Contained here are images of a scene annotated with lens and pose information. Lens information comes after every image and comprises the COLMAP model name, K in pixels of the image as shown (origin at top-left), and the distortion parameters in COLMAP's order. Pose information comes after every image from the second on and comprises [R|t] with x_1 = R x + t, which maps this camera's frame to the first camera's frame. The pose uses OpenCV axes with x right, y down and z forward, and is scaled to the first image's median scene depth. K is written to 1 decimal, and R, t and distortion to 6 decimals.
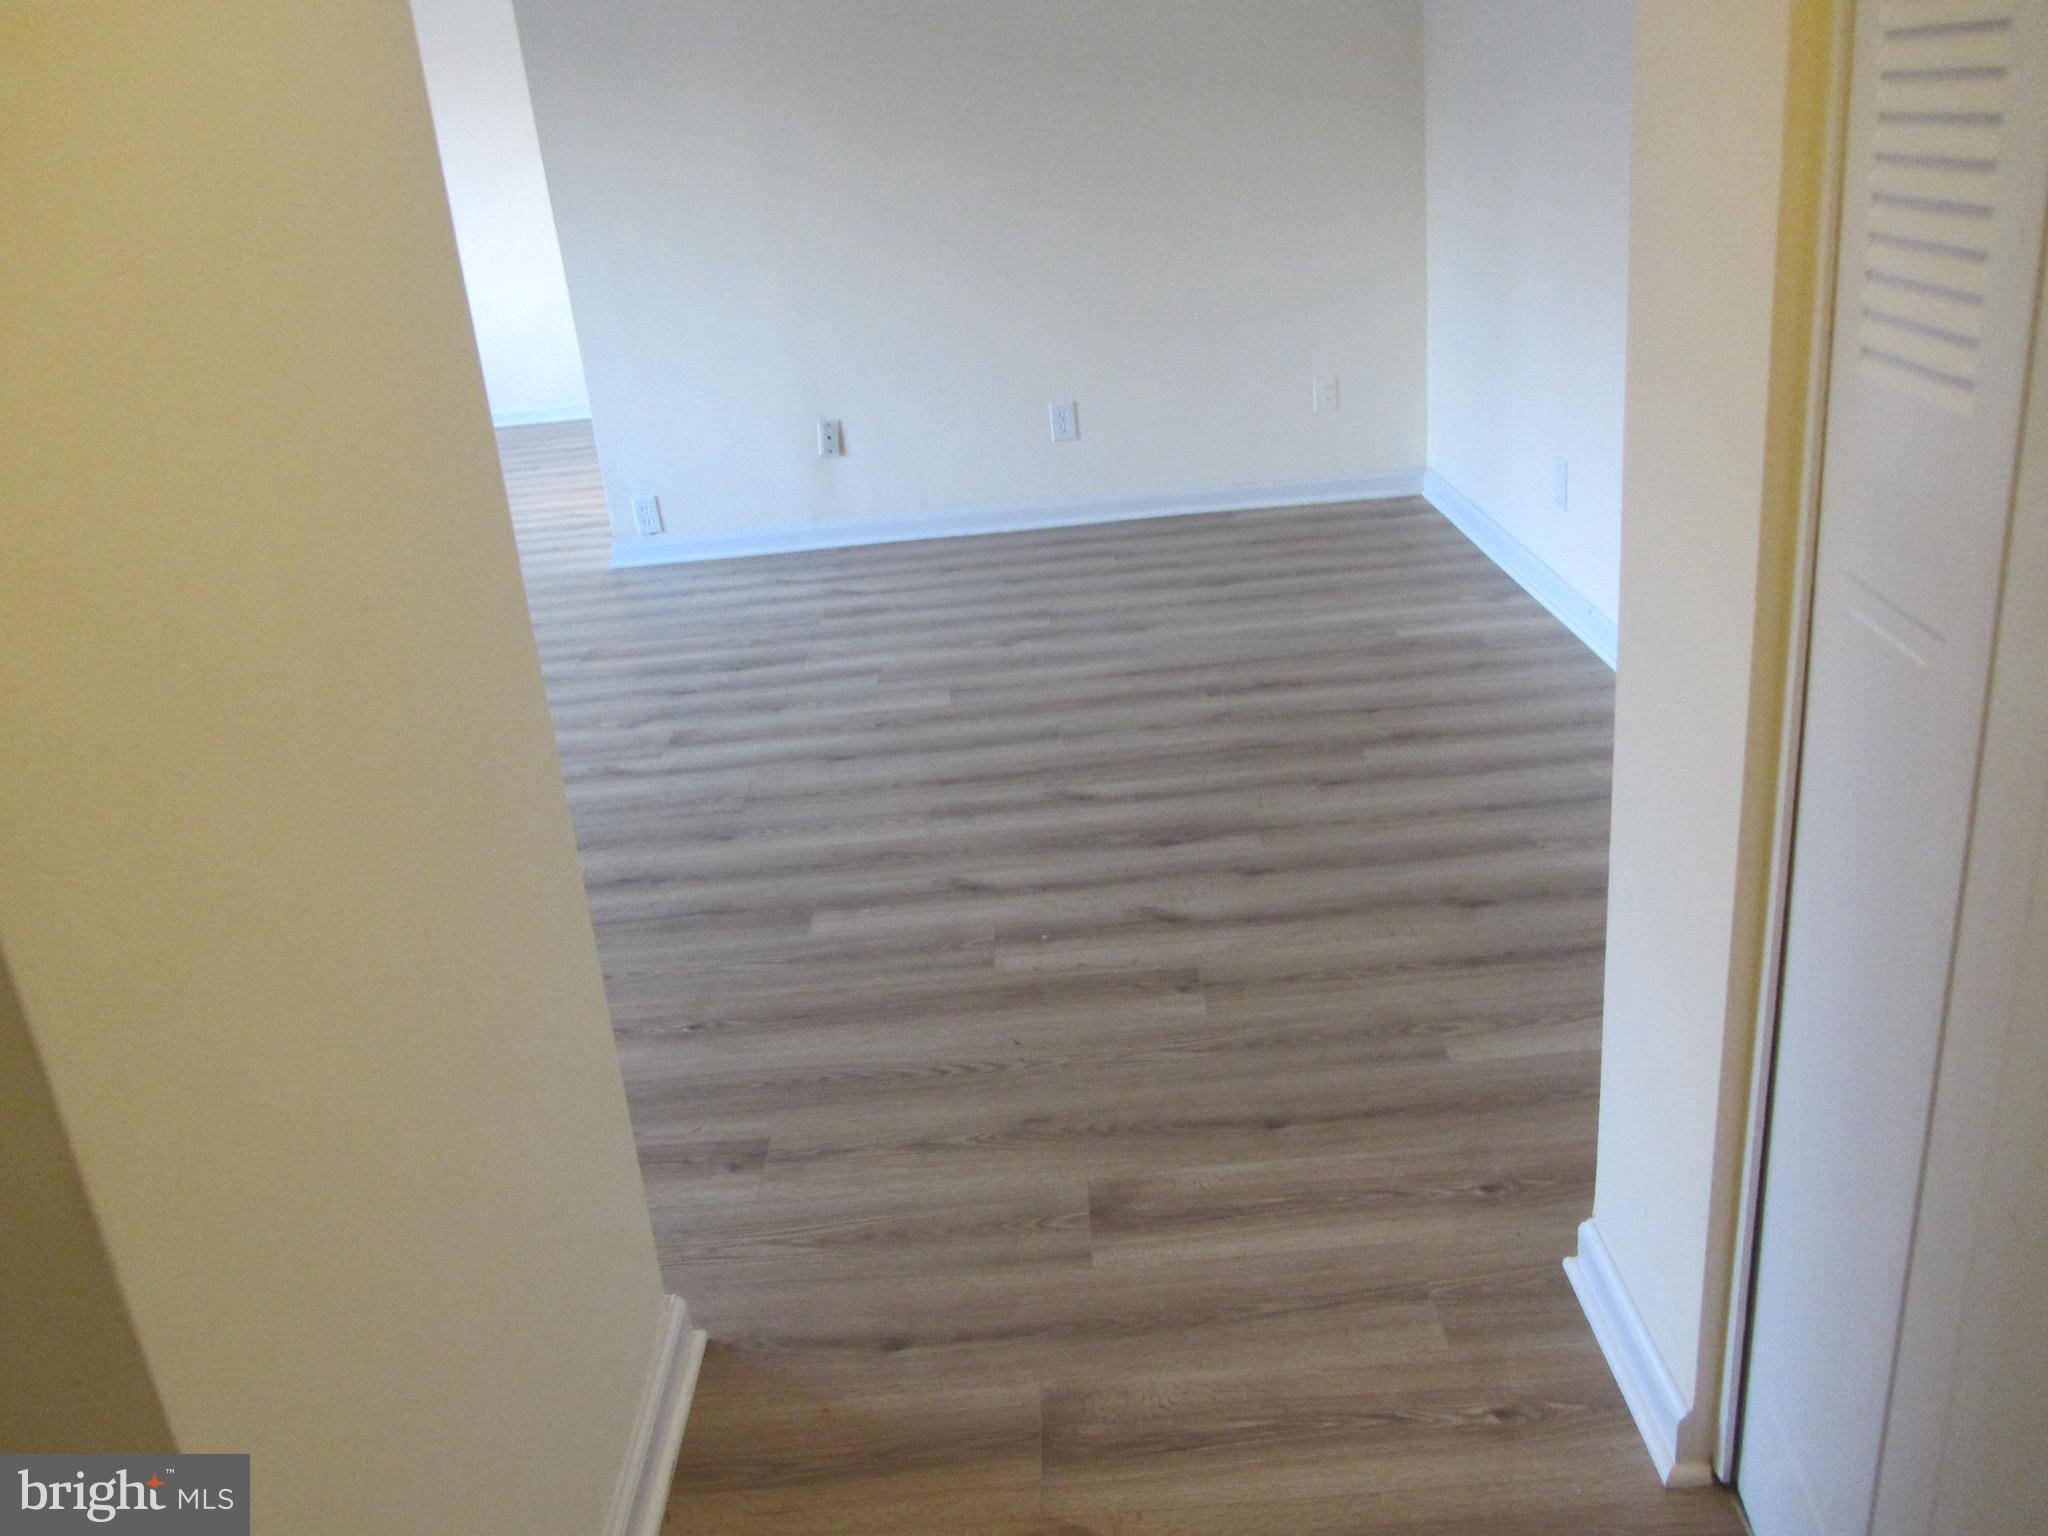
lens RADIAL K [[1704.4, 0, 1027.4], [0, 1704.4, 755.9], [0, 0, 1]] dist [-0.034114, 0.004404]
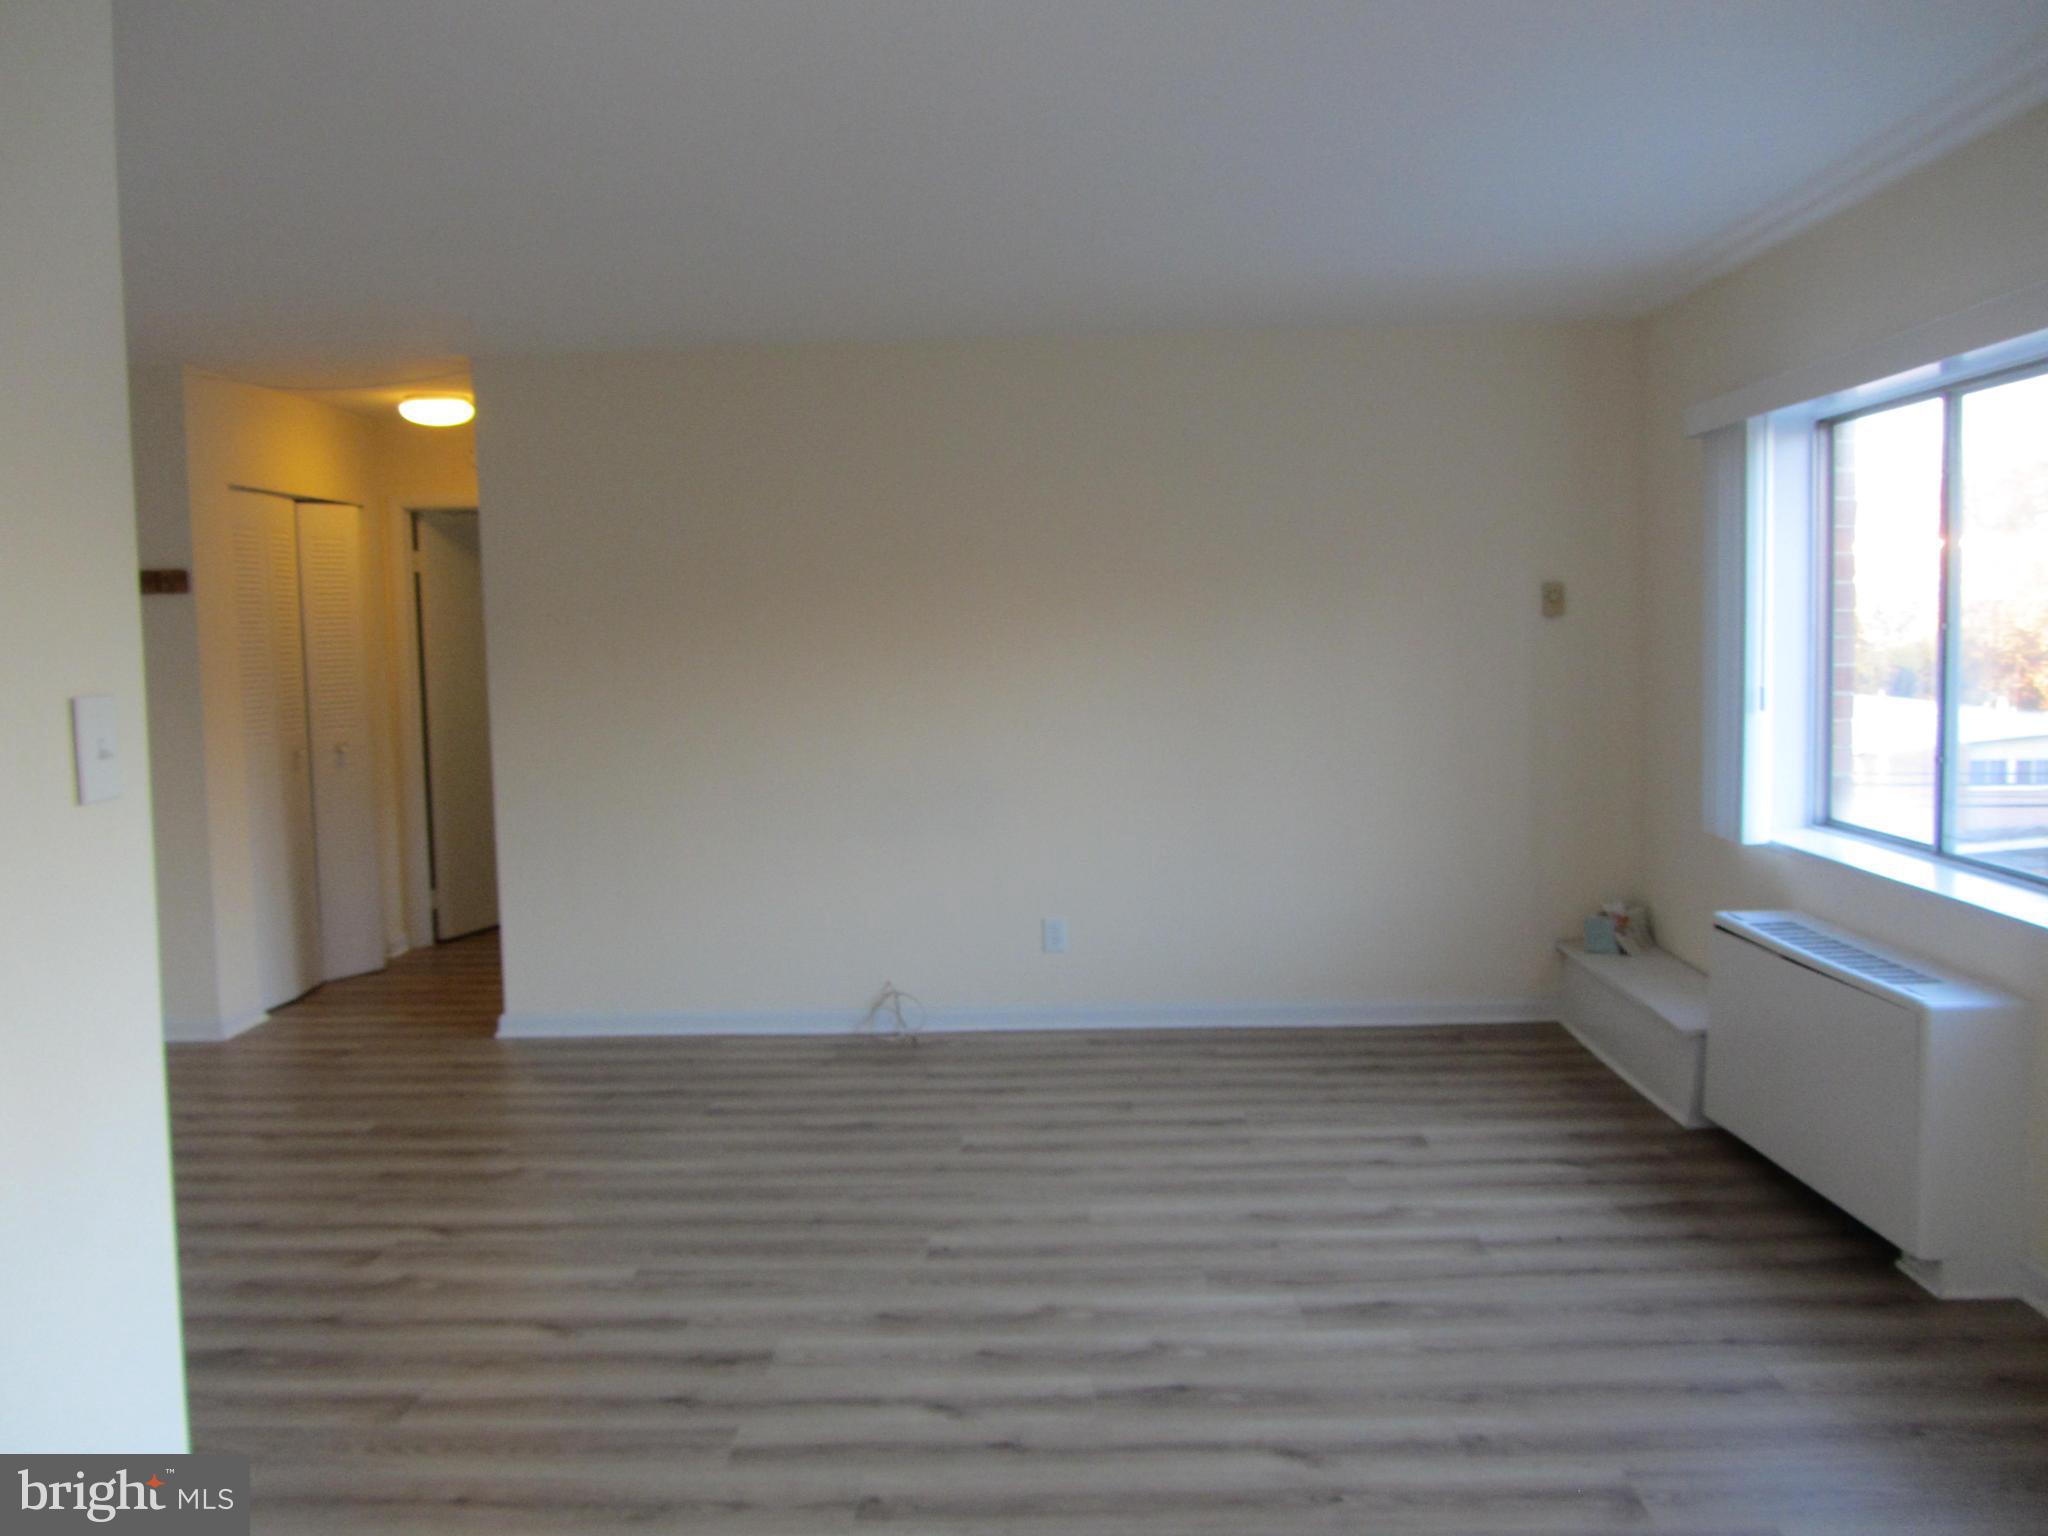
lens RADIAL K [[1704.4, 0, 1027.4], [0, 1704.4, 755.9], [0, 0, 1]] dist [-0.034114, 0.004404]
pose [[-0.992803, 0.109237, 0.049085, -0.681982], [0.119732, 0.896815, 0.425895, -0.664170], [0.002503, 0.428707, -0.903440, 1.801418]]
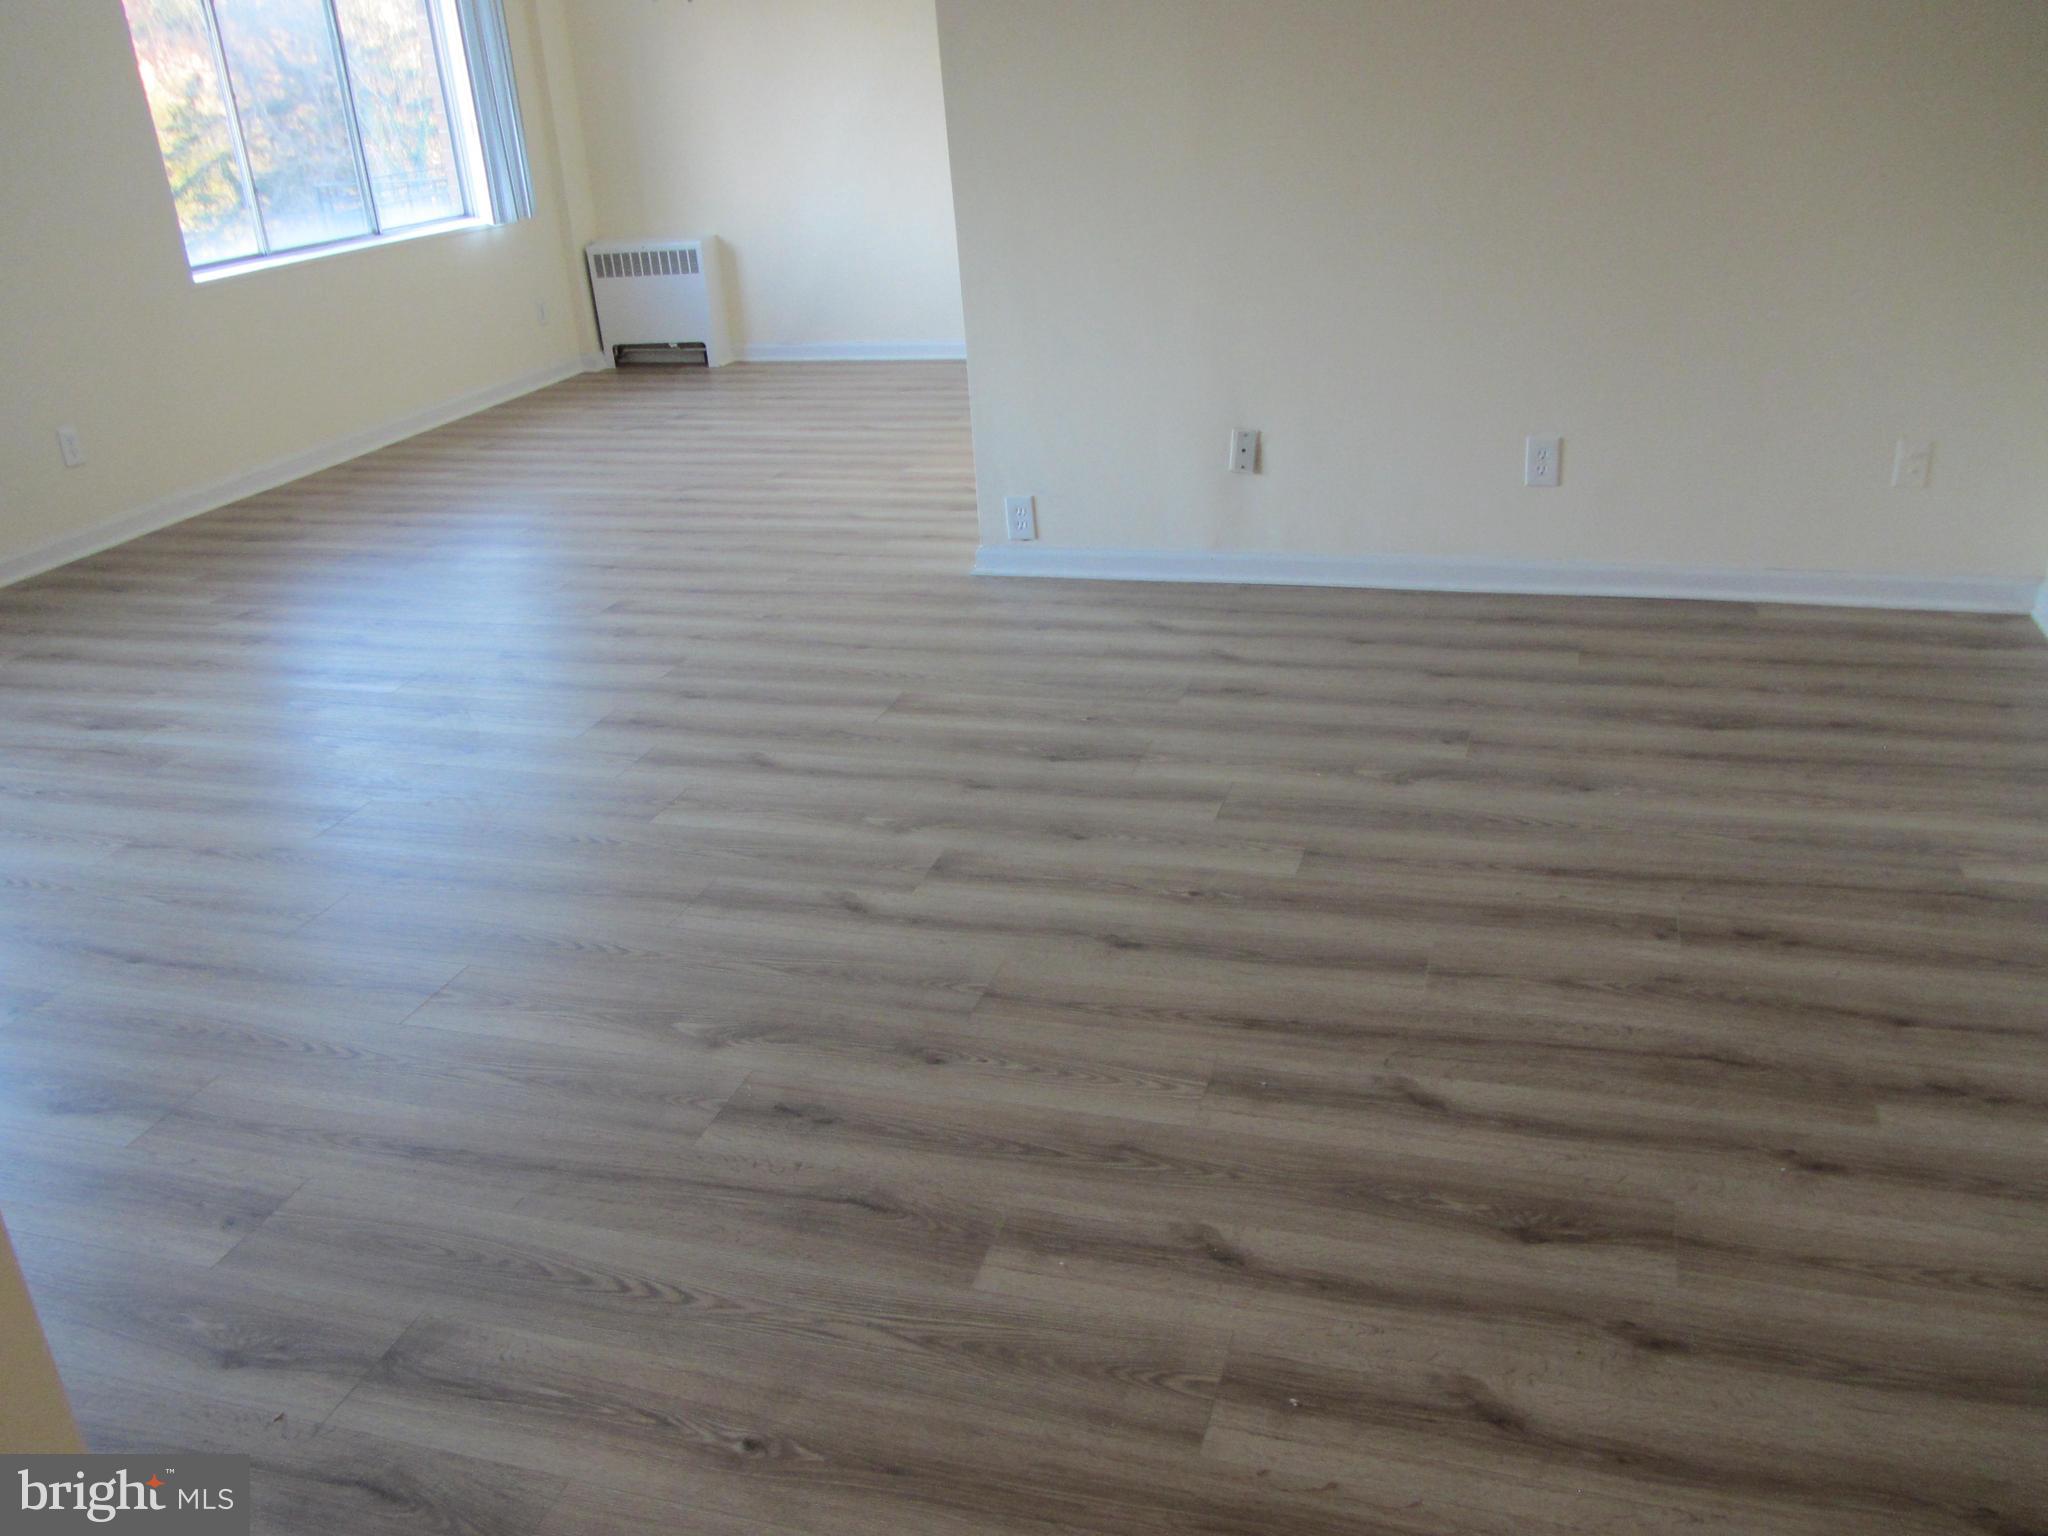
lens RADIAL K [[1704.4, 0, 1027.4], [0, 1704.4, 755.9], [0, 0, 1]] dist [-0.034114, 0.004404]
pose [[0.950972, 0.151333, -0.269722, 0.036951], [-0.135665, 0.987841, 0.075925, -0.126294], [0.277933, -0.035611, 0.959940, 0.259486]]
